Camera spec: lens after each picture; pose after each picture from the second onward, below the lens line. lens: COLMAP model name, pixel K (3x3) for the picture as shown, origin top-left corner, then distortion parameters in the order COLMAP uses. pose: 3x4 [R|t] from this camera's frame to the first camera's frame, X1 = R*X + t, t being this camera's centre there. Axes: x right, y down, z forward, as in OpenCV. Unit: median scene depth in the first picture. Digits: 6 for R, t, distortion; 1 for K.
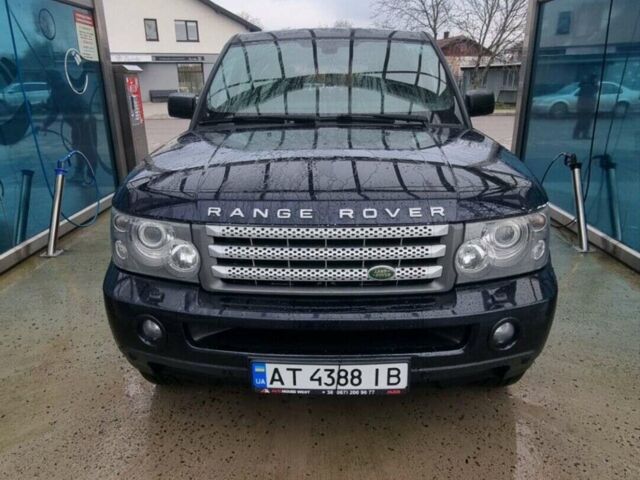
lens RADIAL K [[469.7, 0, 320.0], [0, 469.7, 240.0], [0, 0, 1]] dist [-0.009424, -0.004269]
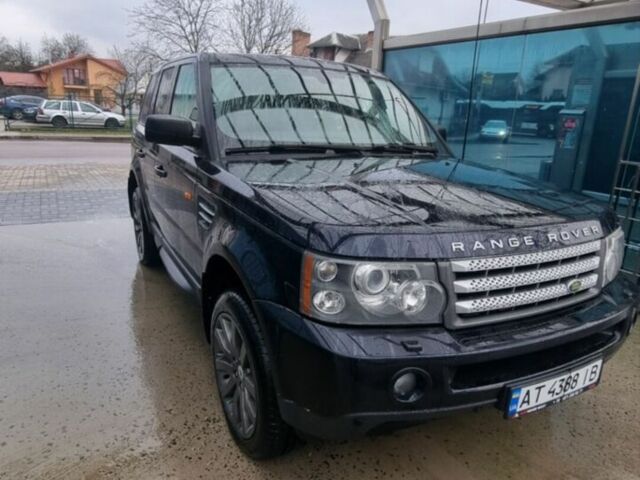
lens RADIAL K [[469.7, 0, 320.0], [0, 469.7, 240.0], [0, 0, 1]] dist [-0.009424, -0.004269]
pose [[0.865099, -0.081177, 0.494990, -0.961979], [0.105060, 0.994253, -0.020559, -0.084680], [-0.490476, 0.069789, 0.868656, 0.292270]]
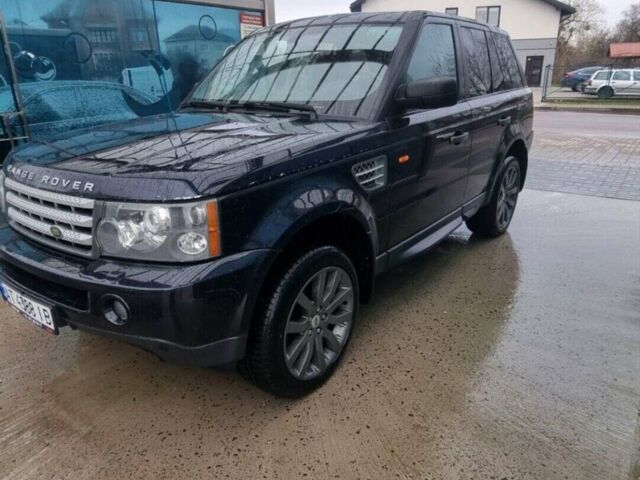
lens RADIAL K [[469.7, 0, 320.0], [0, 469.7, 240.0], [0, 0, 1]] dist [-0.009424, -0.004269]
pose [[0.803369, 0.187703, -0.565125, 1.345892], [-0.175124, 0.981526, 0.077056, -0.118562], [0.569149, 0.037063, 0.821399, 0.386944]]
